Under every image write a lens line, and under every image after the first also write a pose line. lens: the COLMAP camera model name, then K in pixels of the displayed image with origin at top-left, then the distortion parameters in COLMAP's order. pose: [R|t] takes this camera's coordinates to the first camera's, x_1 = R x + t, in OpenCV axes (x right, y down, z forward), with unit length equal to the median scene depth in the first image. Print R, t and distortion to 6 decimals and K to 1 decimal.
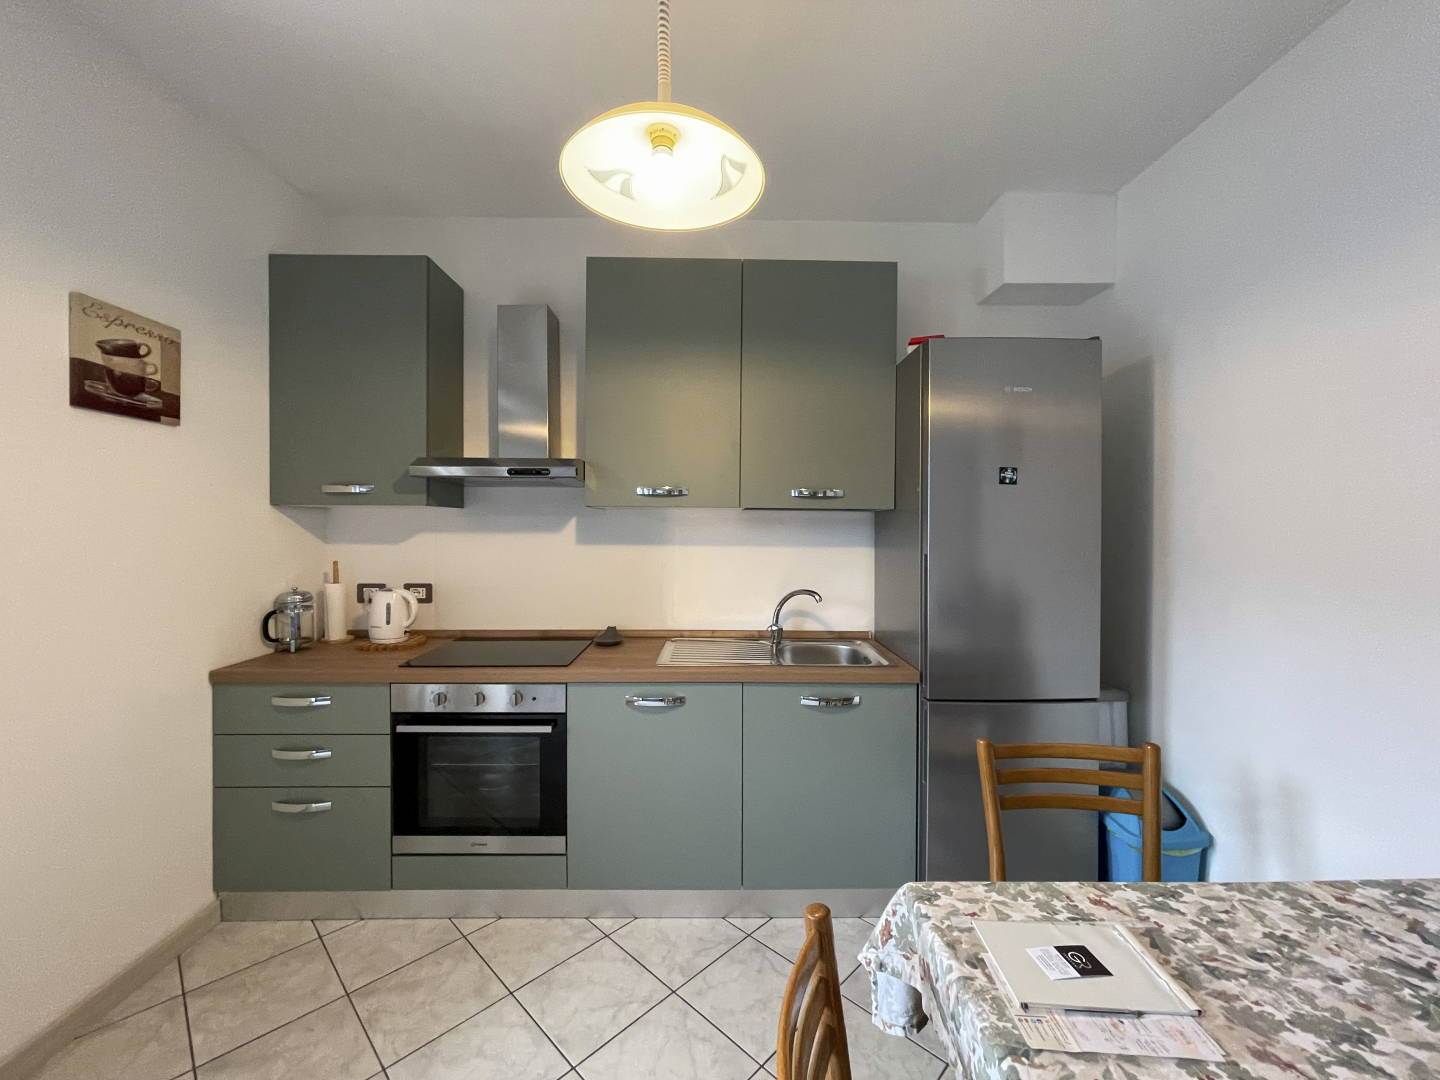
lens RADIAL K [[581.4, 0, 723.4], [0, 581.4, 532.3], [0, 0, 1]] dist [-0.001365, -0.000278]
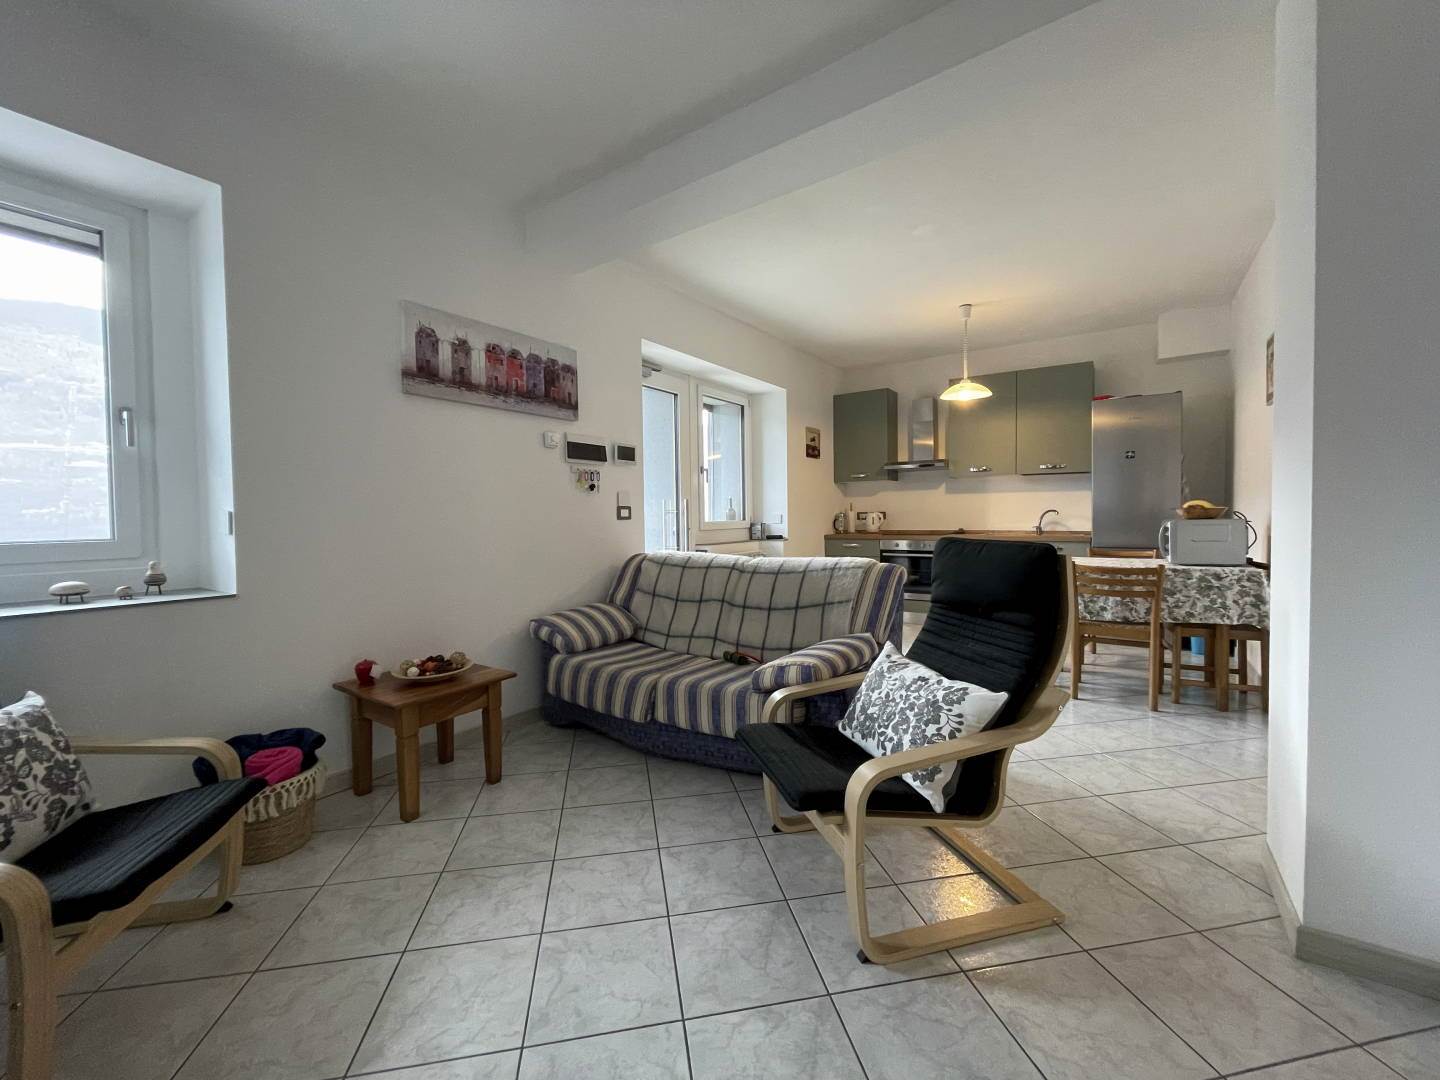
lens RADIAL K [[580.9, 0, 715.3], [0, 580.9, 535.8], [0, 0, 1]] dist [-0.000372, -0.000111]
pose [[0.813047, 0.002863, -0.582191, 0.404915], [0.013776, 0.999613, 0.024156, 0.133035], [0.582035, -0.027660, 0.812693, -1.637492]]
